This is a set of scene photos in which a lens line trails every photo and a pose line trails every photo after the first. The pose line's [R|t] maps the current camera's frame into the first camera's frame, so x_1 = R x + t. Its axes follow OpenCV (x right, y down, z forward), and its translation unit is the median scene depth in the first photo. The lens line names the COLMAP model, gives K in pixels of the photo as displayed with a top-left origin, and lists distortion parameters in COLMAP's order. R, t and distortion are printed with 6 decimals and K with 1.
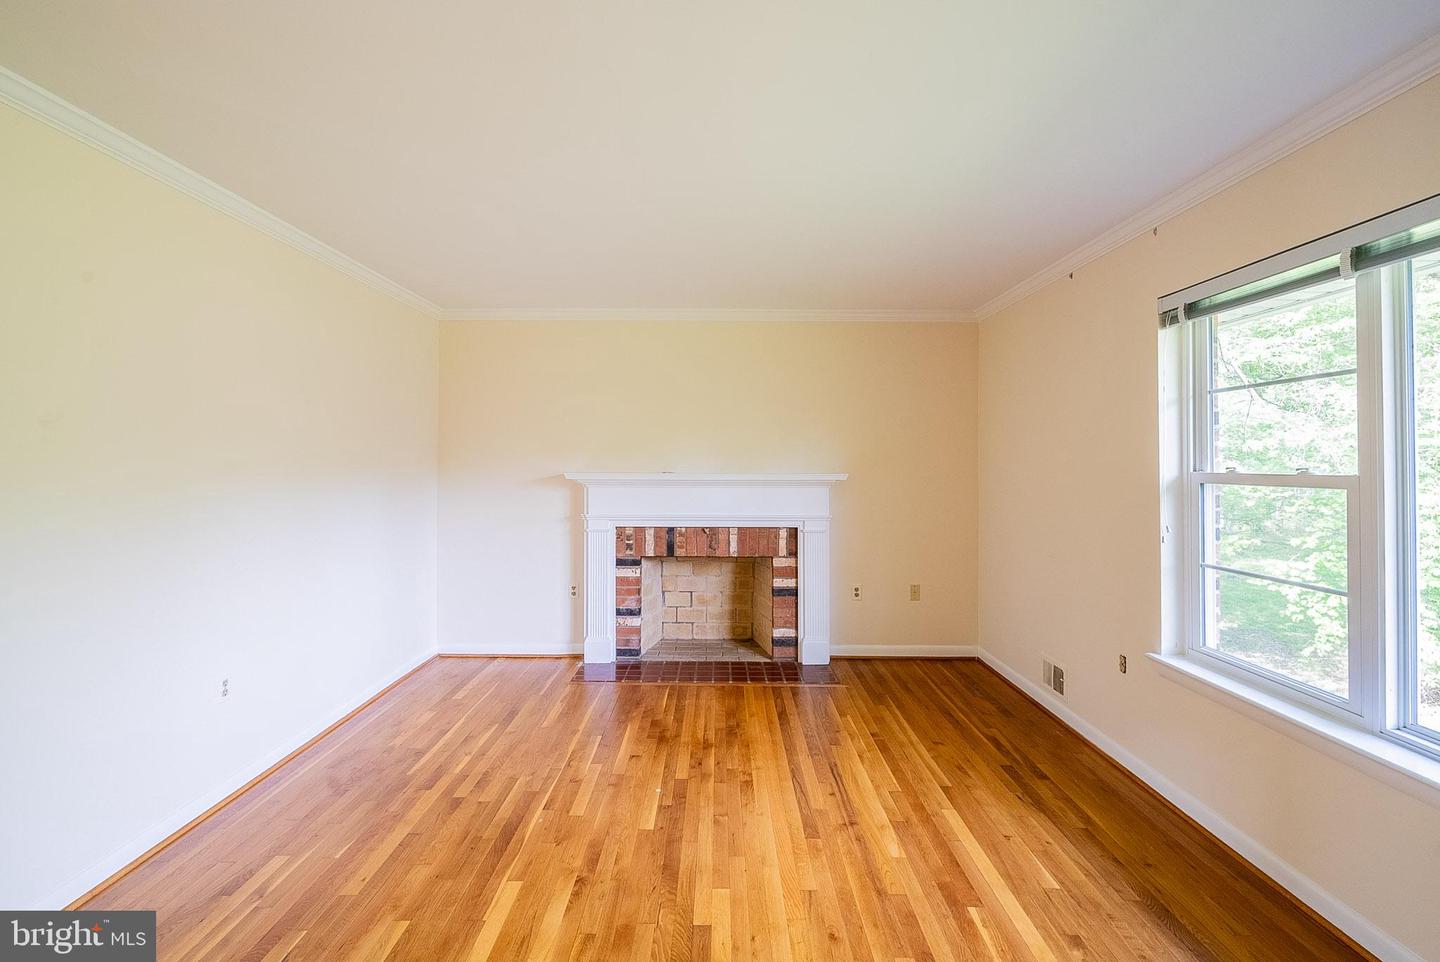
lens RADIAL K [[678.7, 0, 706.8], [0, 678.7, 442.6], [0, 0, 1]] dist [-0.006490, 0.002985]
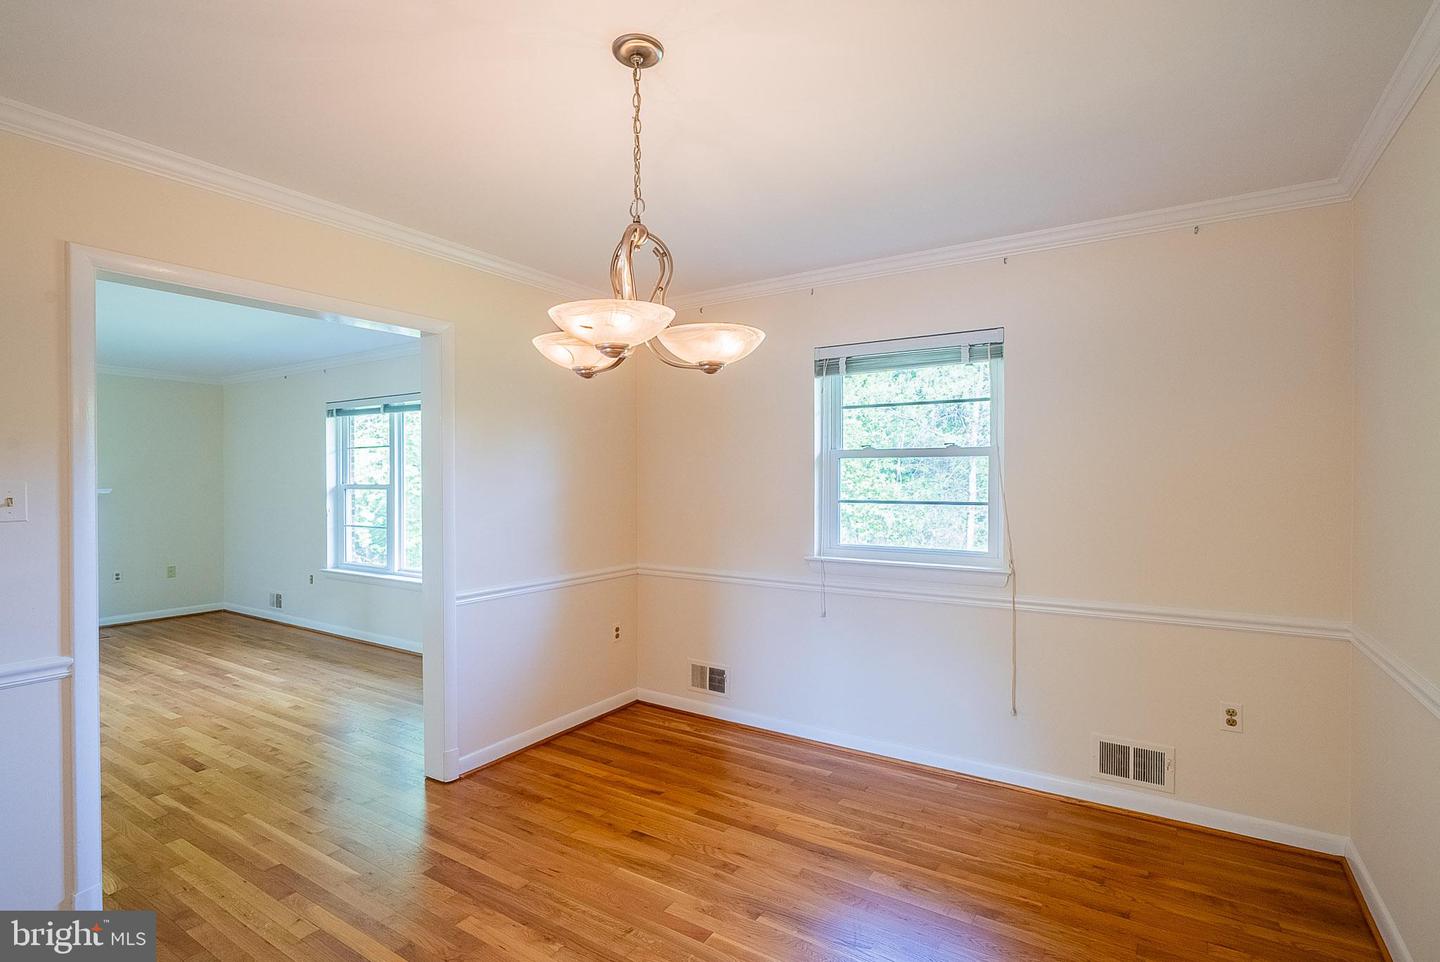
lens RADIAL K [[678.7, 0, 741.3], [0, 678.7, 485.1], [0, 0, 1]] dist [-0.006490, 0.002985]
pose [[0.506447, -0.010428, 0.862208, -0.495812], [-0.022793, 0.999416, 0.025476, -0.036647], [-0.861970, -0.032555, 0.505914, -1.171751]]
